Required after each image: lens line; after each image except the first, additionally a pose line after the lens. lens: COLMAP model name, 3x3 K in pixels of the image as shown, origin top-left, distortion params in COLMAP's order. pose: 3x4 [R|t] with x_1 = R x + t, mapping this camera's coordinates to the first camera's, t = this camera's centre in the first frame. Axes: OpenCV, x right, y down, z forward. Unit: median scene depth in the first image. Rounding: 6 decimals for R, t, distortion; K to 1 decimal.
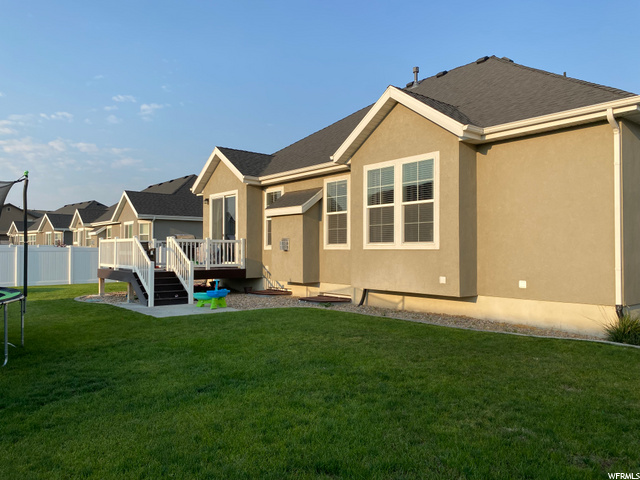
lens RADIAL K [[491.6, 0, 320.0], [0, 491.6, 240.0], [0, 0, 1]] dist [0.062225, -0.053870]
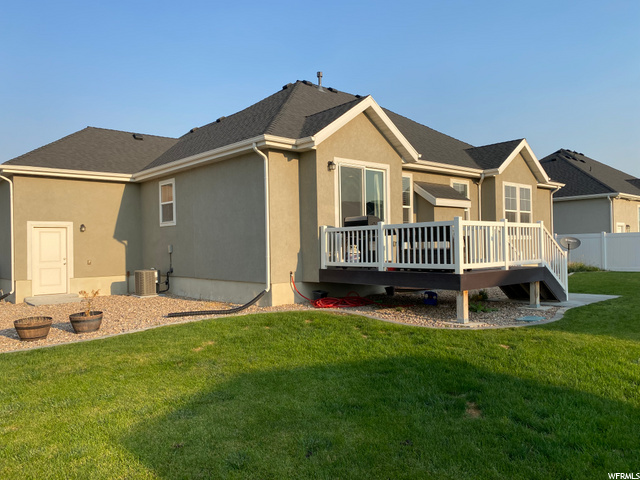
lens RADIAL K [[491.6, 0, 320.0], [0, 491.6, 240.0], [0, 0, 1]] dist [0.062225, -0.053870]
pose [[-0.052270, 0.020720, 0.998418, -0.965813], [0.007531, 0.999764, -0.020354, 0.027131], [-0.998605, 0.006455, -0.052414, 1.226399]]
